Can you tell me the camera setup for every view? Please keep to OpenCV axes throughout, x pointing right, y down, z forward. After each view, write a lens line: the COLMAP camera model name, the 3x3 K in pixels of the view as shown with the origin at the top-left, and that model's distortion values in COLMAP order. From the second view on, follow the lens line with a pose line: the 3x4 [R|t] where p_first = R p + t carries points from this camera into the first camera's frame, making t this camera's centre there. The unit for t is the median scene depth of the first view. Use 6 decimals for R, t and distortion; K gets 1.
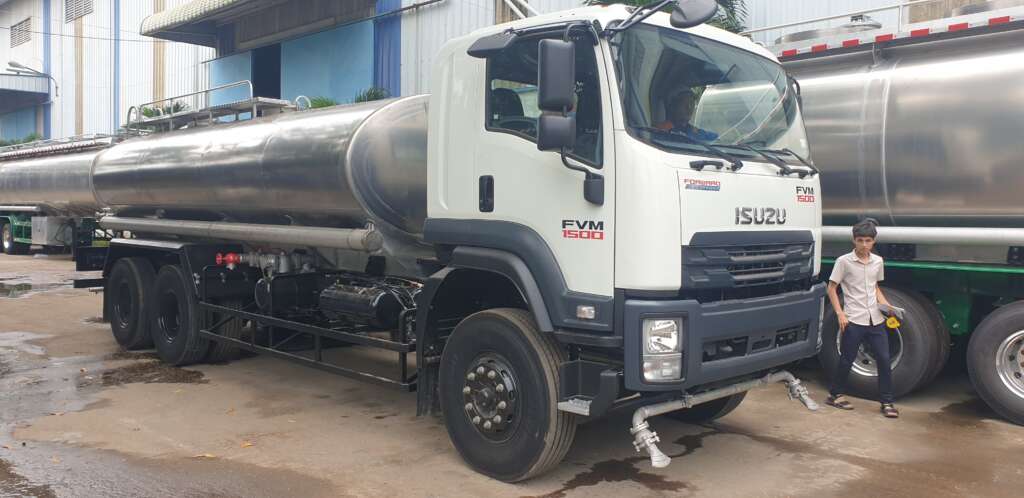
lens RADIAL K [[833.4, 0, 512.0], [0, 833.4, 249.0], [0, 0, 1]] dist [0.007032, 0.011383]
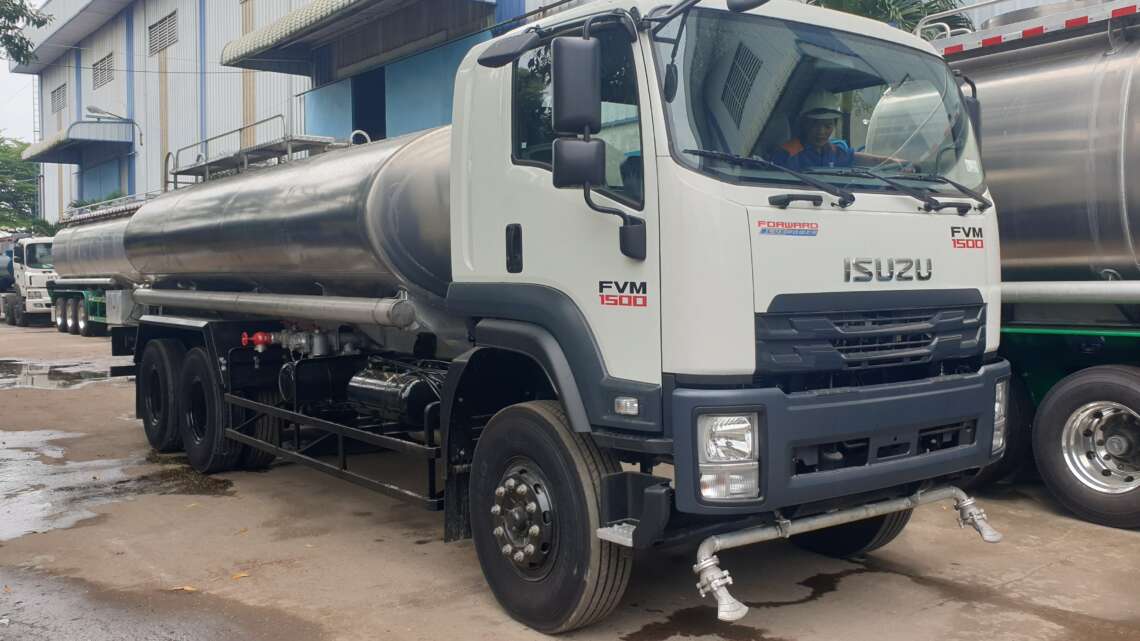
lens RADIAL K [[1070.2, 0, 570.0], [0, 1070.2, 320.5], [0, 0, 1]] dist [0.005674, 0.005454]
pose [[0.988818, -0.016144, -0.148250, 0.148807], [0.016058, 0.999869, -0.001778, 0.001136], [0.148260, -0.000622, 0.988948, 0.049454]]
